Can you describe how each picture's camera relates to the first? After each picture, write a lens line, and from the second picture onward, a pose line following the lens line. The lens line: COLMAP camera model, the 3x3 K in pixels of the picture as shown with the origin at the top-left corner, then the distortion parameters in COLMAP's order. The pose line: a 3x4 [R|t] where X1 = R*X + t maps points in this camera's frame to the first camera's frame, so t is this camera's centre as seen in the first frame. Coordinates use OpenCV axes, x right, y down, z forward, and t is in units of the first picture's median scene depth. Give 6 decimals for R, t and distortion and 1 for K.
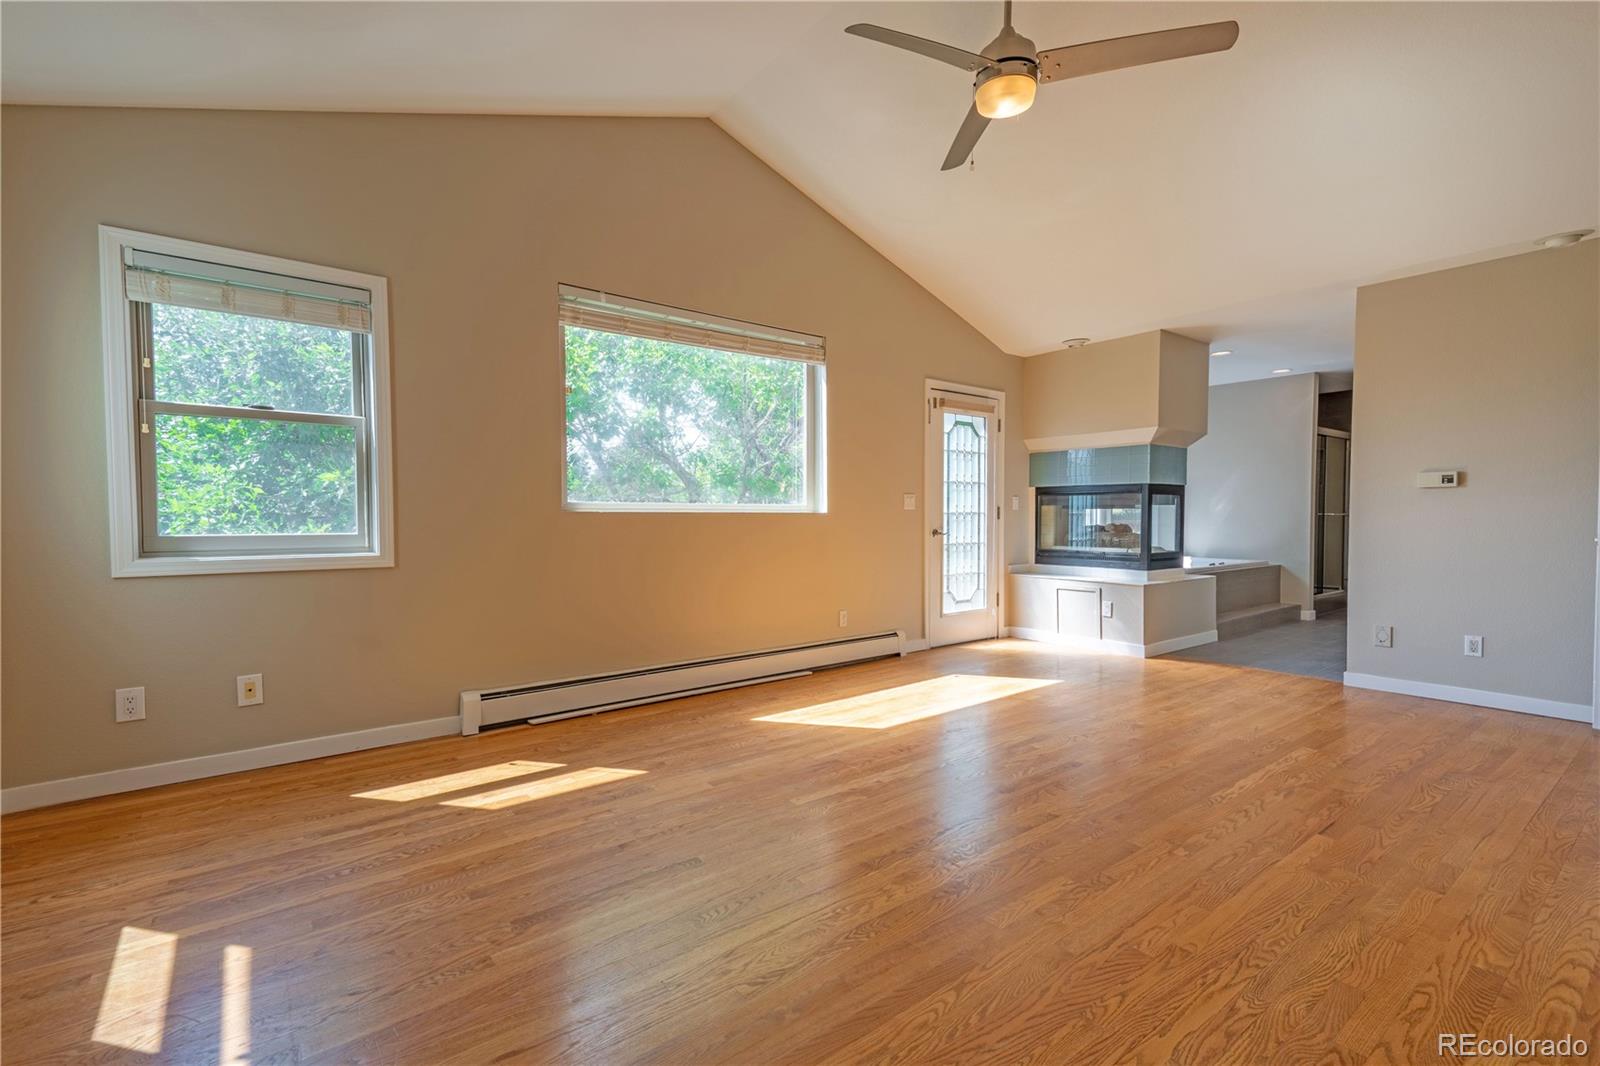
lens RADIAL K [[710.0, 0, 798.5], [0, 710.0, 539.4], [0, 0, 1]] dist [0.023301, -0.000501]
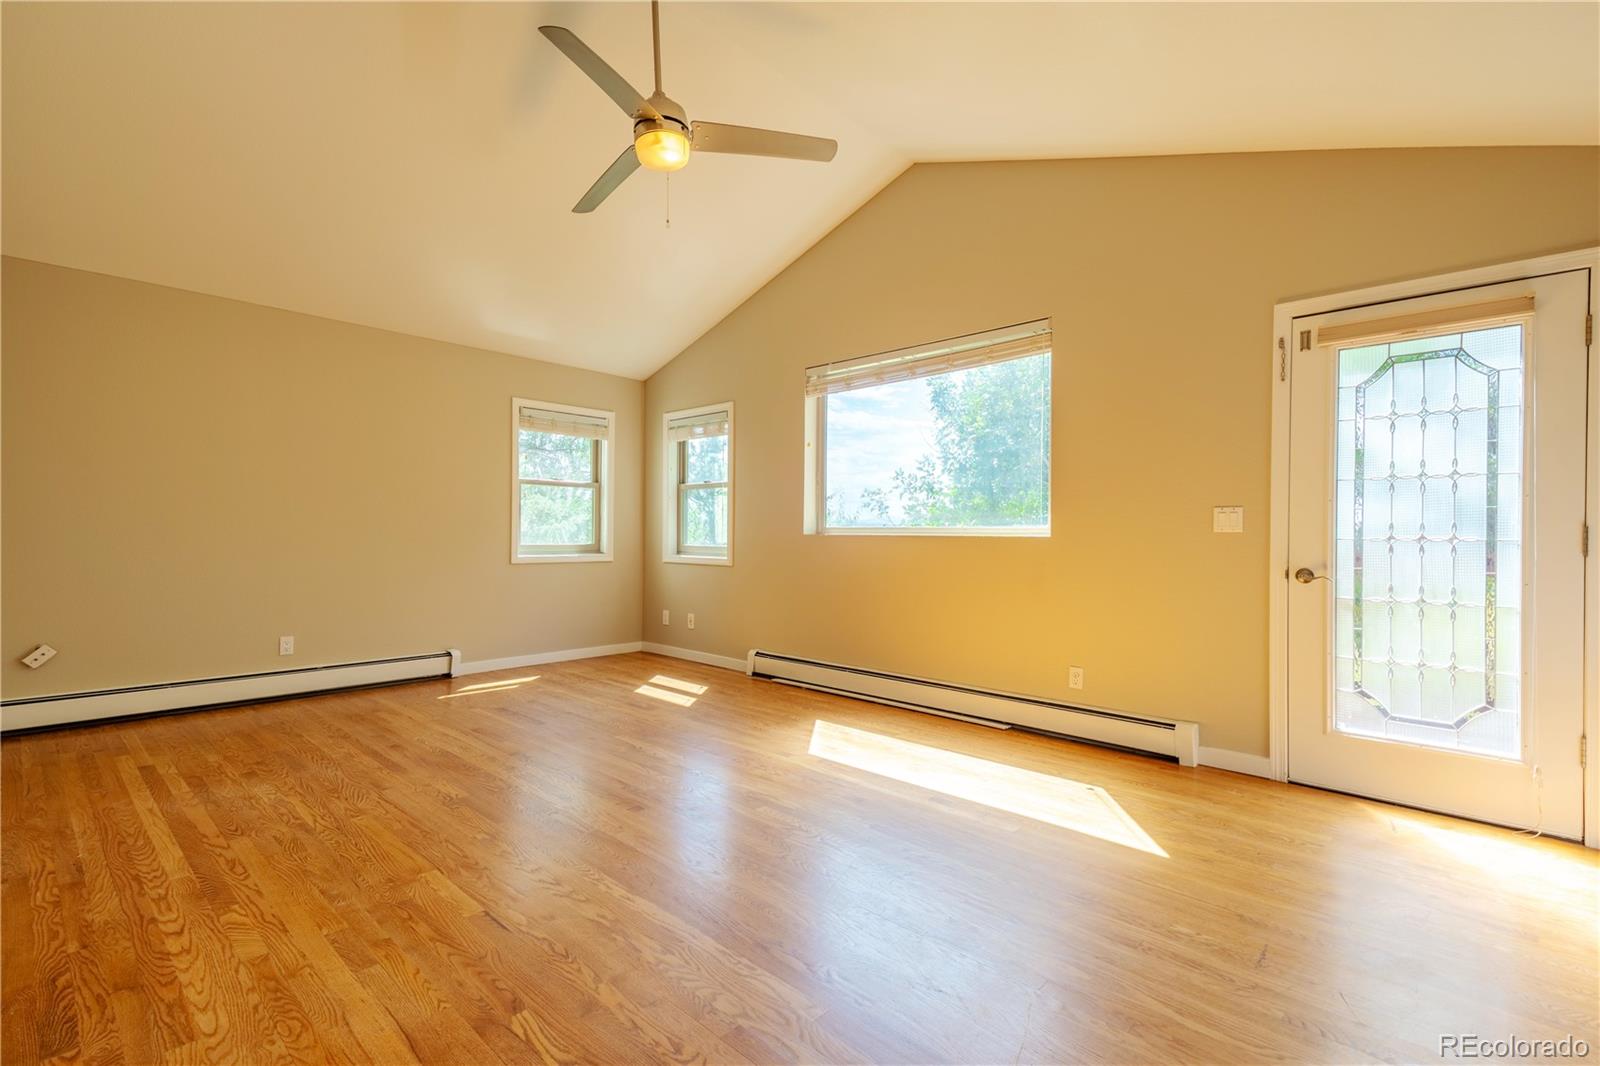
lens RADIAL K [[738.7, 0, 800.8], [0, 738.7, 538.2], [0, 0, 1]] dist [0.042321, -0.000031]
pose [[0.144615, 0.004900, -0.989476, 1.168648], [-0.043774, 0.999040, -0.001451, -0.032264], [0.988519, 0.043523, 0.144691, 0.865712]]
